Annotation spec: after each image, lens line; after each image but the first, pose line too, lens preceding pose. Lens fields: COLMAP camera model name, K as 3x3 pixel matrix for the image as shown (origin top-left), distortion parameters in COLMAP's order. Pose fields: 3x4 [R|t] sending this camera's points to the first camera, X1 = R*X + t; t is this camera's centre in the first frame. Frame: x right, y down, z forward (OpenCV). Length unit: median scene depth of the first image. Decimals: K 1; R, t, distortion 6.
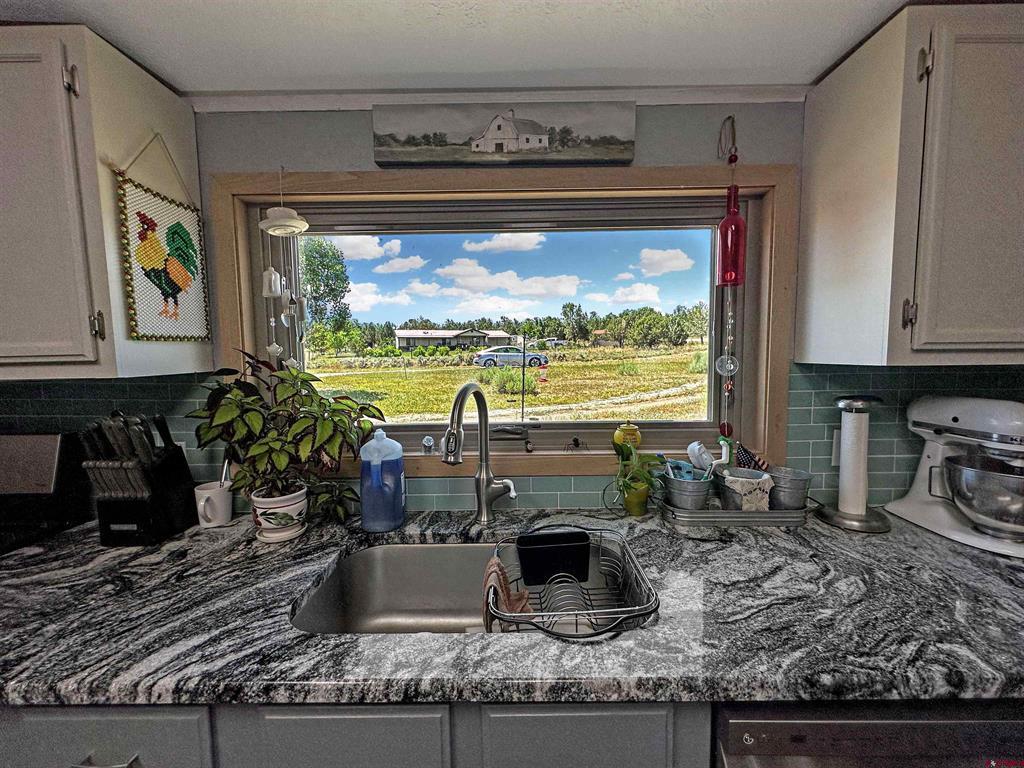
lens RADIAL K [[408.3, 0, 508.4], [0, 408.3, 382.7], [0, 0, 1]] dist [-0.002854, 0.000486]
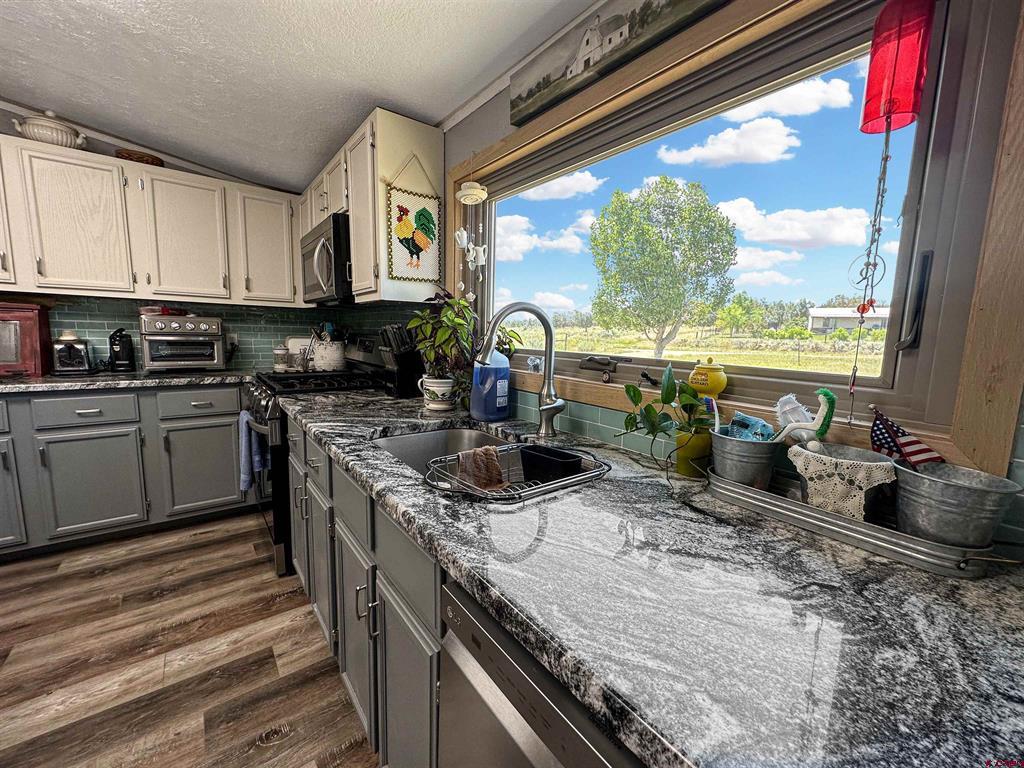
lens RADIAL K [[408.3, 0, 511.7], [0, 408.3, 383.4], [0, 0, 1]] dist [-0.002854, 0.000486]
pose [[0.615522, 0.129986, -0.777327, 0.758065], [-0.092381, 0.991405, 0.092633, 0.117869], [0.782687, 0.014792, 0.622240, 0.267834]]
